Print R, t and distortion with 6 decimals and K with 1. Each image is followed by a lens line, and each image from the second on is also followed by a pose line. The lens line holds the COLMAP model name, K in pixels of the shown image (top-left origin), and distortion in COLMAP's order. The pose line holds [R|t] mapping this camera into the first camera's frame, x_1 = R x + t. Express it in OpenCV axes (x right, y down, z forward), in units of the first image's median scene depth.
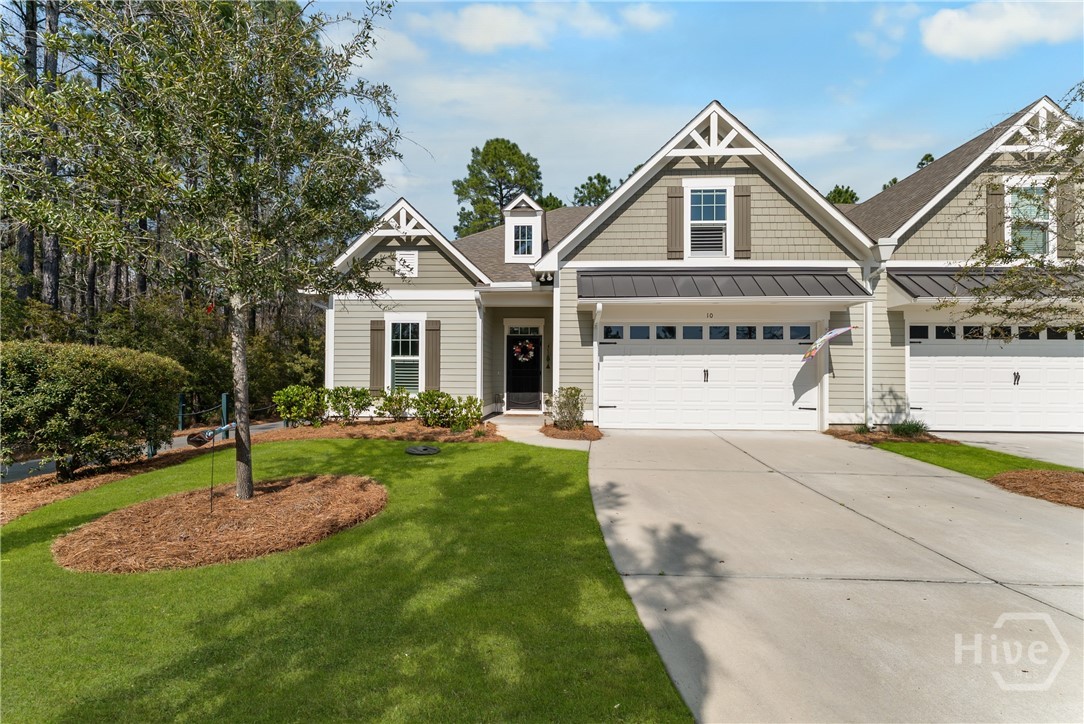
lens RADIAL K [[446.0, 0, 576.5], [0, 446.0, 369.4], [0, 0, 1]] dist [-0.001053, -0.000558]
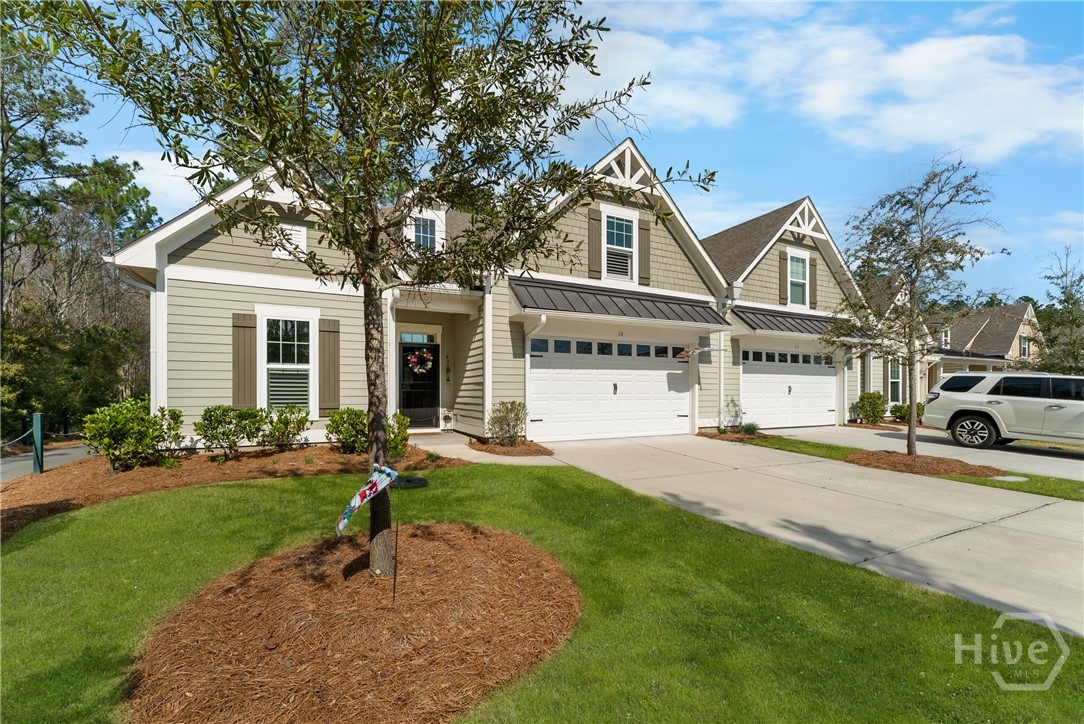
lens RADIAL K [[446.0, 0, 534.8], [0, 446.0, 388.3], [0, 0, 1]] dist [-0.001053, -0.000558]
pose [[0.874135, -0.002439, 0.485677, -0.417665], [-0.006018, 0.999856, 0.015853, -0.003347], [-0.485646, -0.016780, 0.873994, 0.142675]]
